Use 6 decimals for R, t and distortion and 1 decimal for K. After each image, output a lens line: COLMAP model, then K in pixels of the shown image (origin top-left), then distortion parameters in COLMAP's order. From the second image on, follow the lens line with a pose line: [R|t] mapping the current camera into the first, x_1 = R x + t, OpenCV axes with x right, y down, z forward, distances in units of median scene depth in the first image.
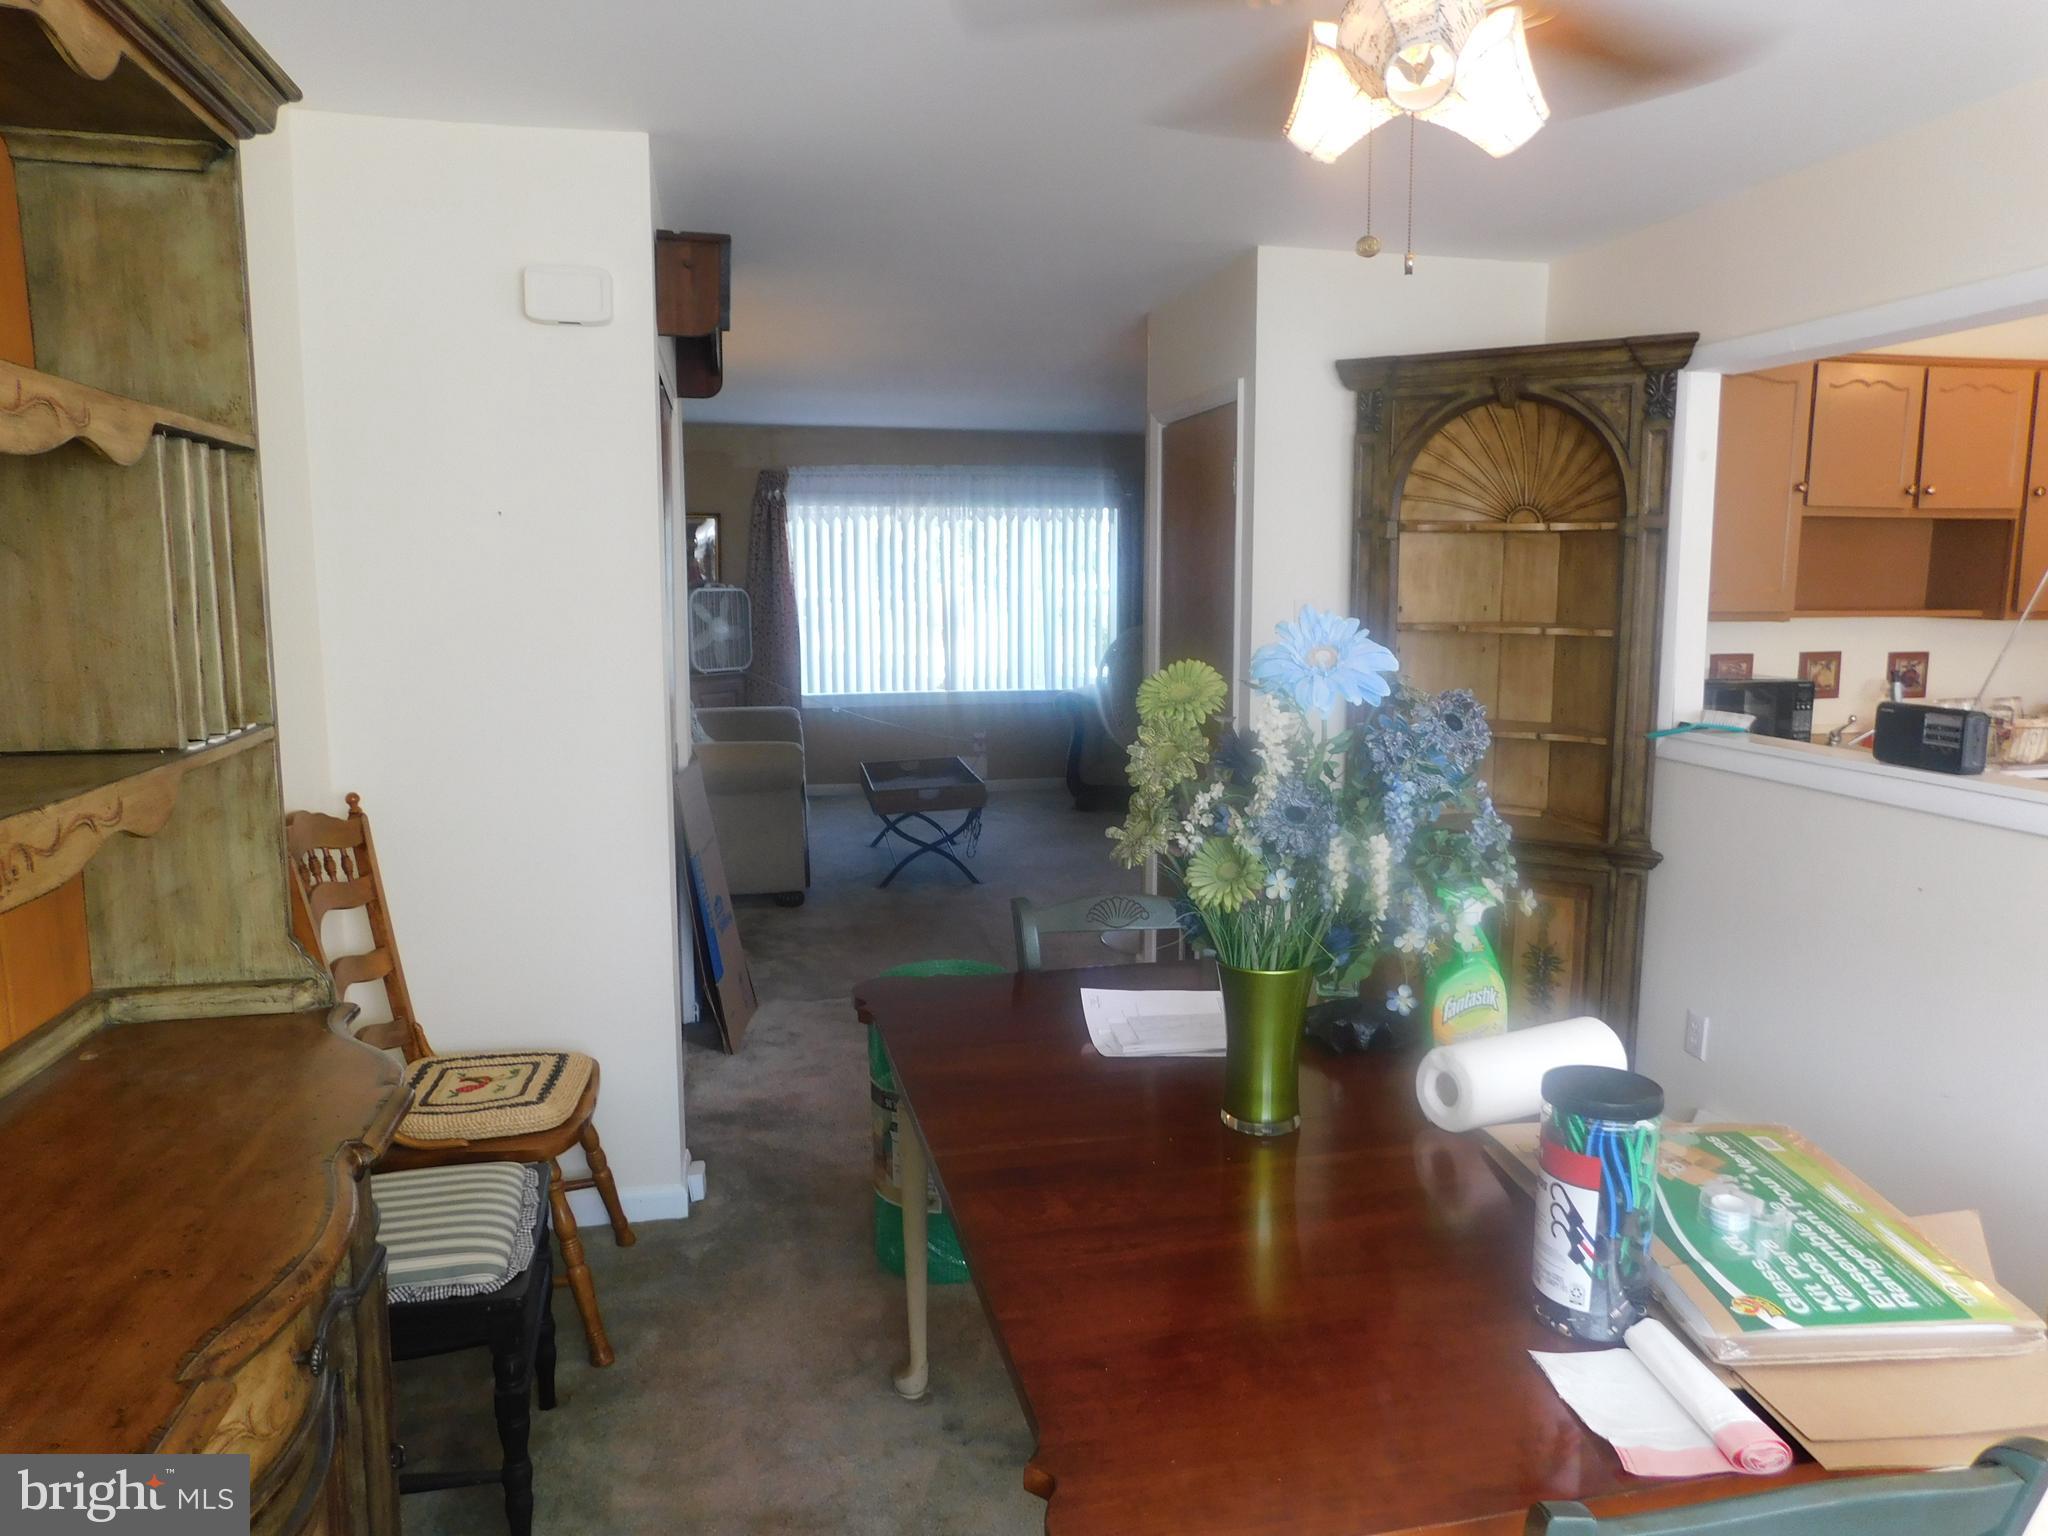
lens RADIAL K [[1370.5, 0, 1024.0], [0, 1370.5, 768.0], [0, 0, 1]] dist [-0.050569, 0.041185]
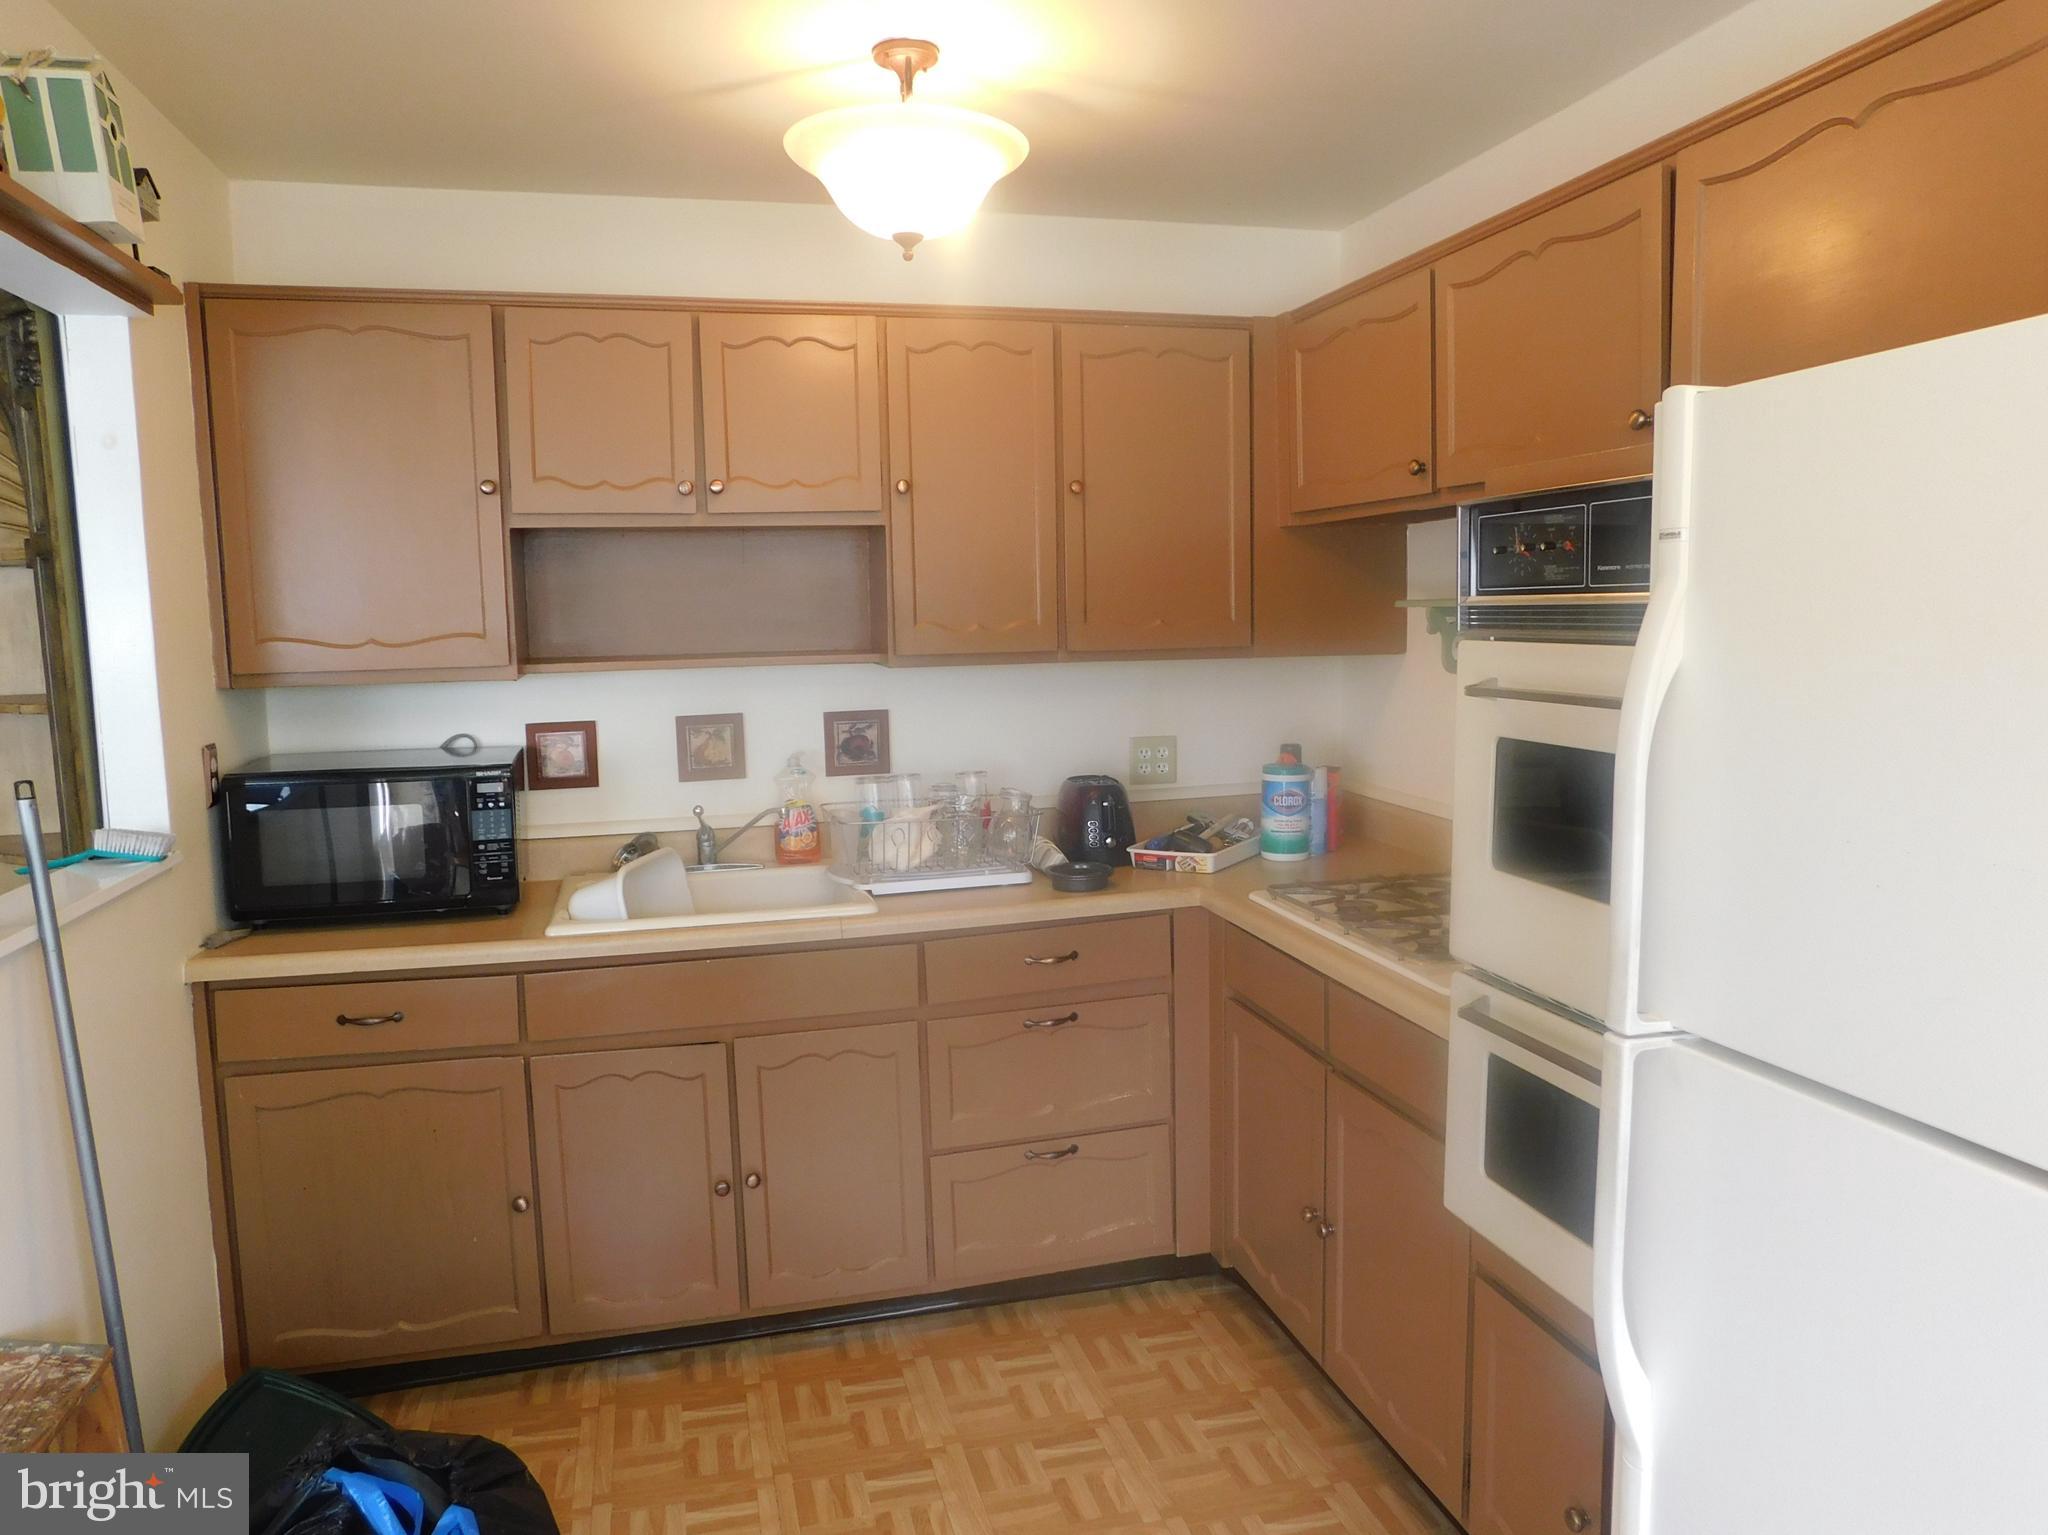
lens RADIAL K [[1370.5, 0, 1024.0], [0, 1370.5, 767.5], [0, 0, 1]] dist [-0.050569, 0.041185]
pose [[0.998972, -0.023626, 0.038678, 0.755266], [0.024420, 0.999498, -0.020173, -0.040489], [-0.038182, 0.021097, 0.999048, 0.276381]]
